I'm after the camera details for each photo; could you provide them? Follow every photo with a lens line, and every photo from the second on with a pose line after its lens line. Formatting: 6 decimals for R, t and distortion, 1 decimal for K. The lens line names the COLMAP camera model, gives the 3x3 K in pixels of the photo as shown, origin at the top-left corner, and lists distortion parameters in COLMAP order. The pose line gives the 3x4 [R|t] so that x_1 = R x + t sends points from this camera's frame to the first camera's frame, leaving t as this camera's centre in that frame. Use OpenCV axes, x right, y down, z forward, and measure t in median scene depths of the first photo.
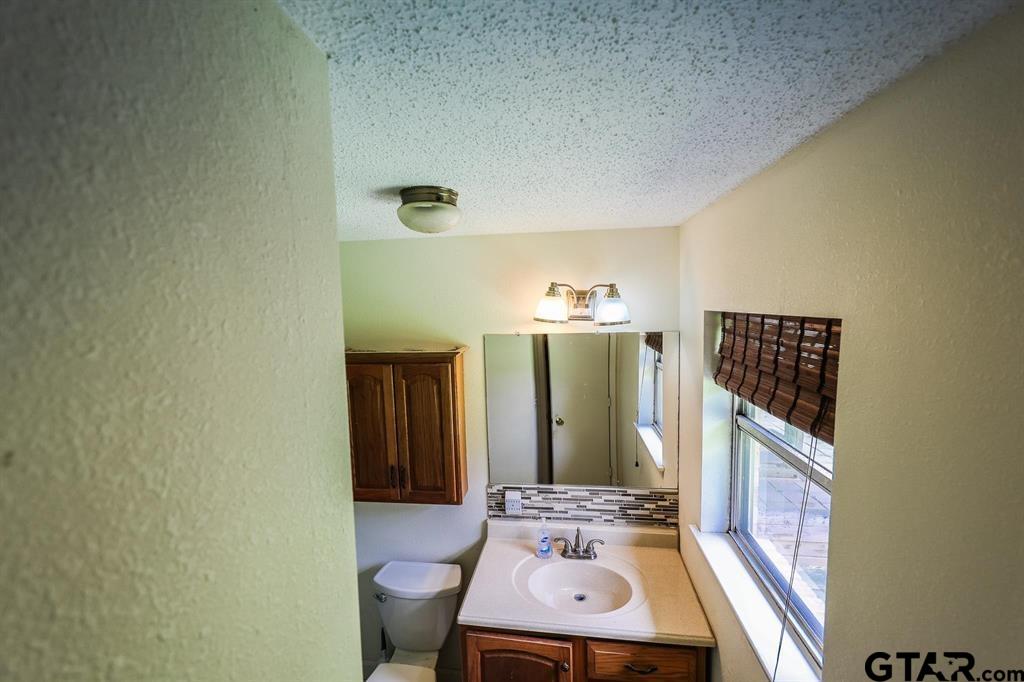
lens RADIAL K [[424.5, 0, 513.2], [0, 424.5, 344.8], [0, 0, 1]] dist [0.002307, 0.000079]
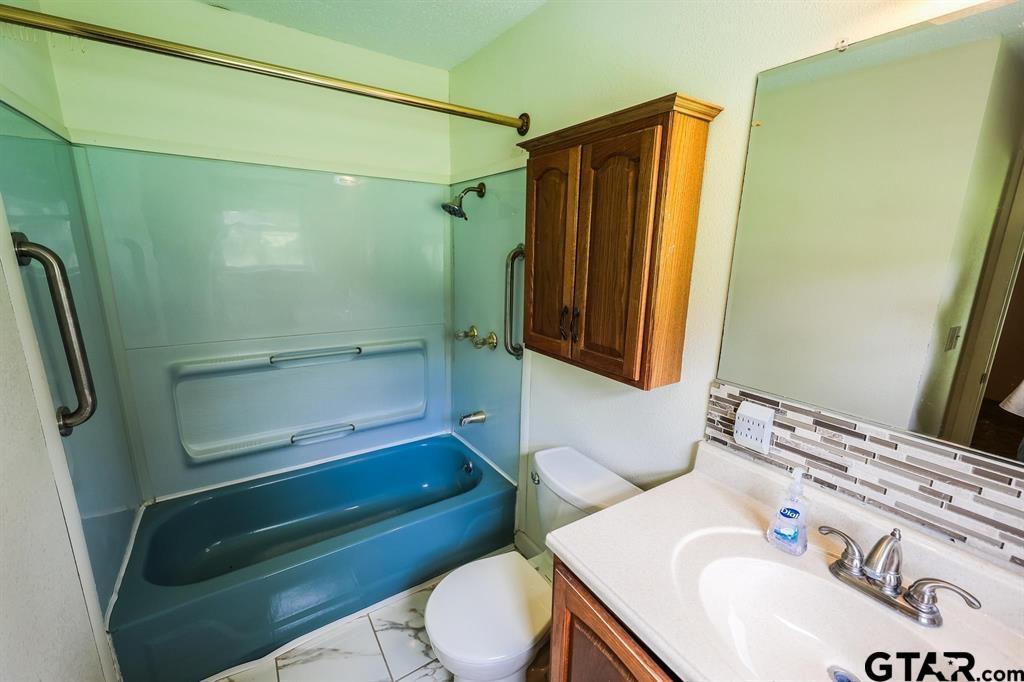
lens RADIAL K [[424.5, 0, 513.2], [0, 424.5, 344.8], [0, 0, 1]] dist [0.002307, 0.000079]
pose [[0.653791, 0.205758, -0.728163, 0.165424], [-0.119925, 0.978332, 0.168773, 0.229876], [0.747112, -0.023017, 0.664300, 0.457963]]
